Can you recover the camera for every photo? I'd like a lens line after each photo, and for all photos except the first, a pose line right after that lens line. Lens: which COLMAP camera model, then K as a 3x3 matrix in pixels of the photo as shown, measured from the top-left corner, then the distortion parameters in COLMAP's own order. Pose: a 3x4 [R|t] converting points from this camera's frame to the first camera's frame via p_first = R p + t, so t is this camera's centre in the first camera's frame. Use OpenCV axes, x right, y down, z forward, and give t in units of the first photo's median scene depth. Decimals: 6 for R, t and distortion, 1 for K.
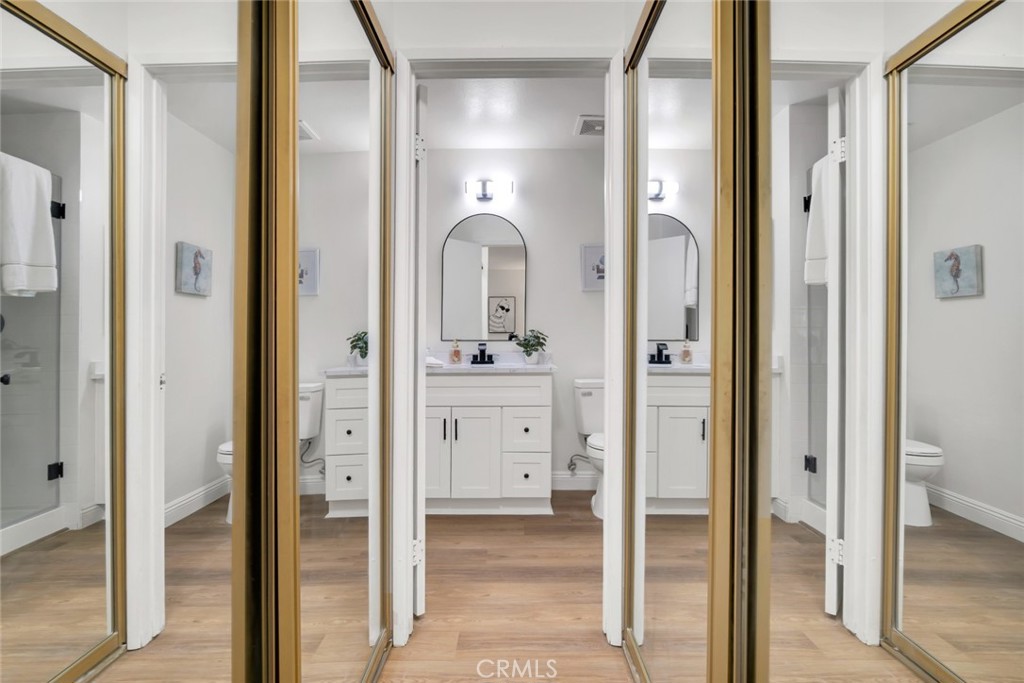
lens RADIAL K [[488.8, 0, 506.8], [0, 488.8, 344.8], [0, 0, 1]] dist [-0.029331, 0.013078]
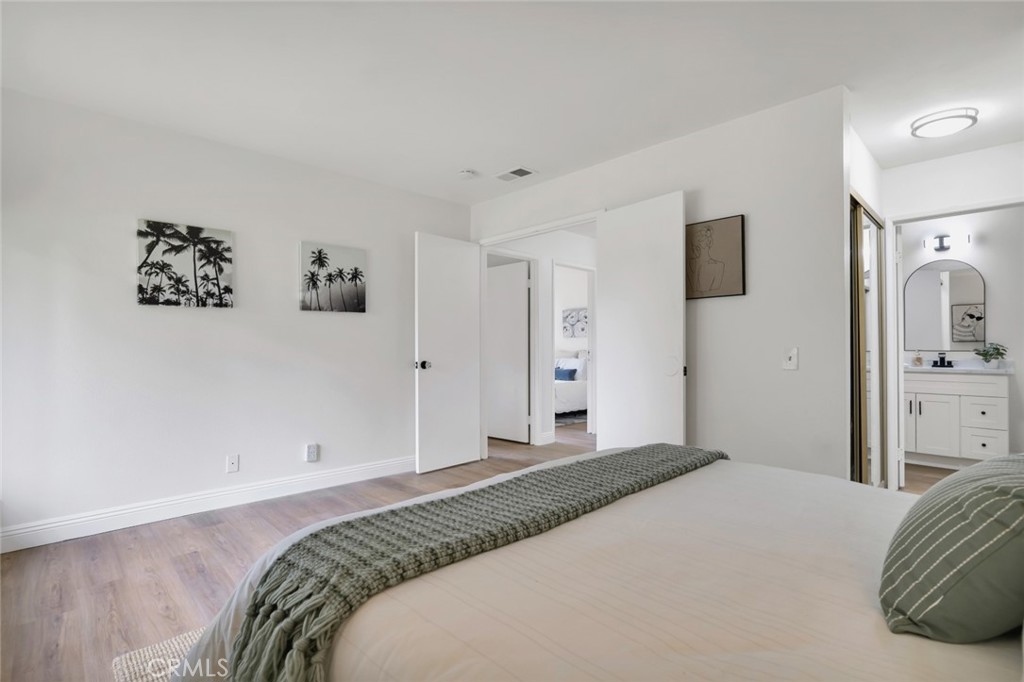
lens RADIAL K [[475.0, 0, 512.0], [0, 475.0, 341.0], [0, 0, 1]] dist [-0.000810, -0.000167]
pose [[0.705530, -0.007291, -0.708642, 0.046488], [-0.011727, 0.999690, -0.021961, 0.007442], [0.708583, 0.023804, 0.705226, -0.869826]]
